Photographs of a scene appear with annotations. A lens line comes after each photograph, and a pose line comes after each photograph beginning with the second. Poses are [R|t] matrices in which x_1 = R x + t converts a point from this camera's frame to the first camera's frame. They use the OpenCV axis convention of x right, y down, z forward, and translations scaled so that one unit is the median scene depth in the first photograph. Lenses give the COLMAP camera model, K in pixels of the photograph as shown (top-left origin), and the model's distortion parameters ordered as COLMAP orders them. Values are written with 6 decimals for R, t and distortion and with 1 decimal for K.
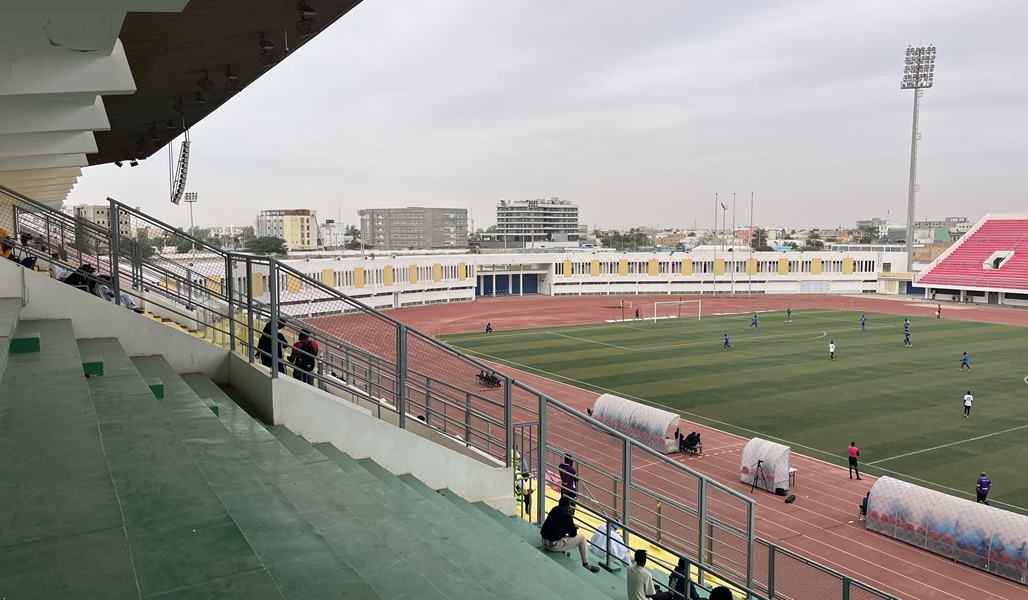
lens RADIAL K [[800.3, 0, 504.0], [0, 800.3, 309.8], [0, 0, 1]] dist [0.013509, -0.005503]
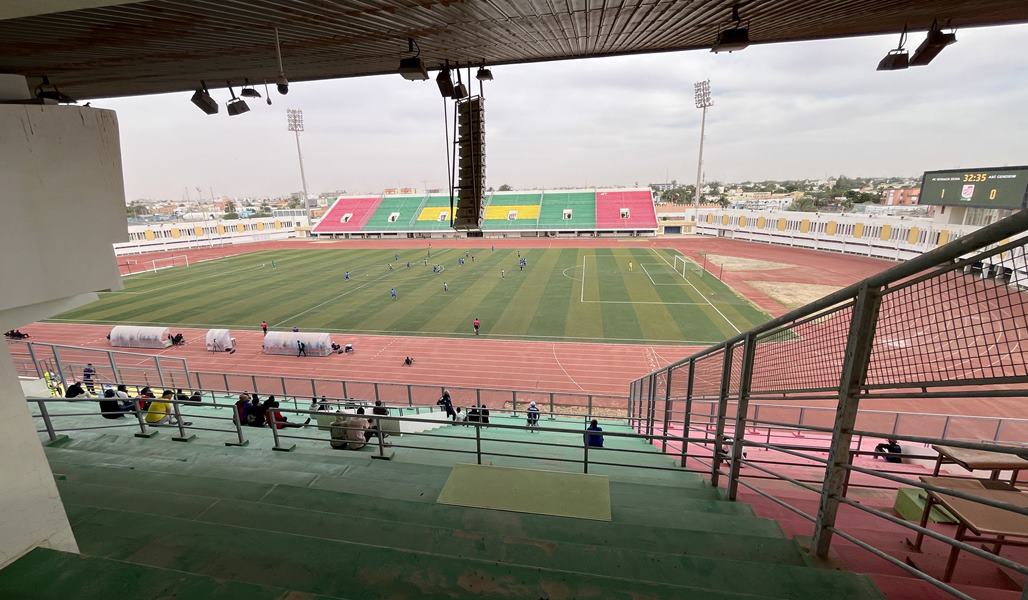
lens RADIAL K [[418.3, 0, 511.1], [0, 418.3, 298.6], [0, 0, 1]] dist [-0.003122, -0.000038]
pose [[0.636094, -0.206595, 0.743440, 0.002160], [0.100327, 0.977455, 0.185785, -0.012417], [-0.765062, -0.043590, 0.642480, -0.086156]]
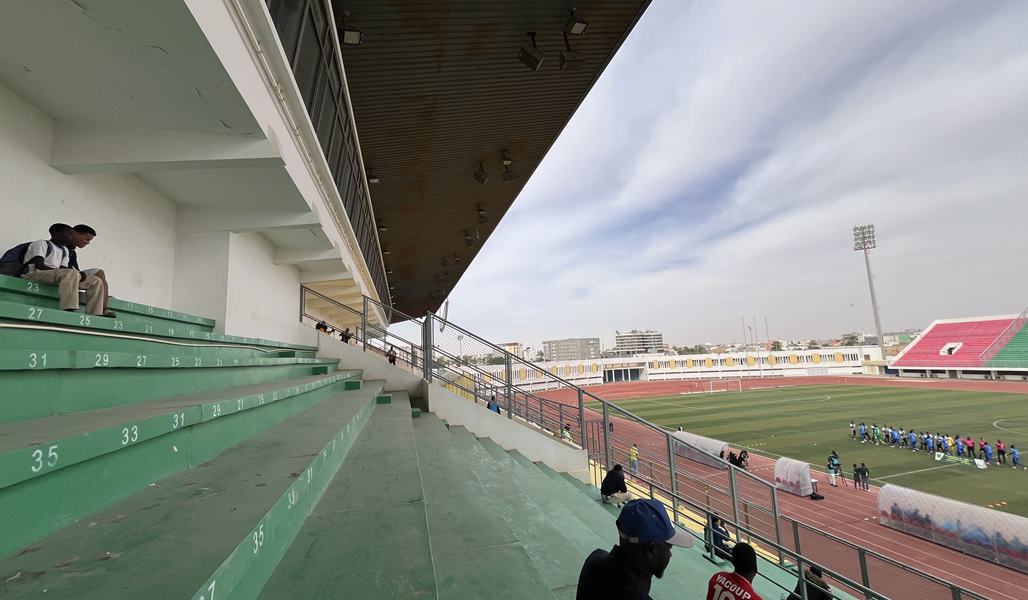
lens RADIAL K [[418.3, 0, 511.1], [0, 418.3, 298.6], [0, 0, 1]] dist [-0.003122, -0.000038]
pose [[0.966211, -0.074129, -0.246862, 0.009292], [0.016676, 0.973723, -0.227124, 0.009998], [0.257212, 0.215333, 0.942058, 0.016489]]
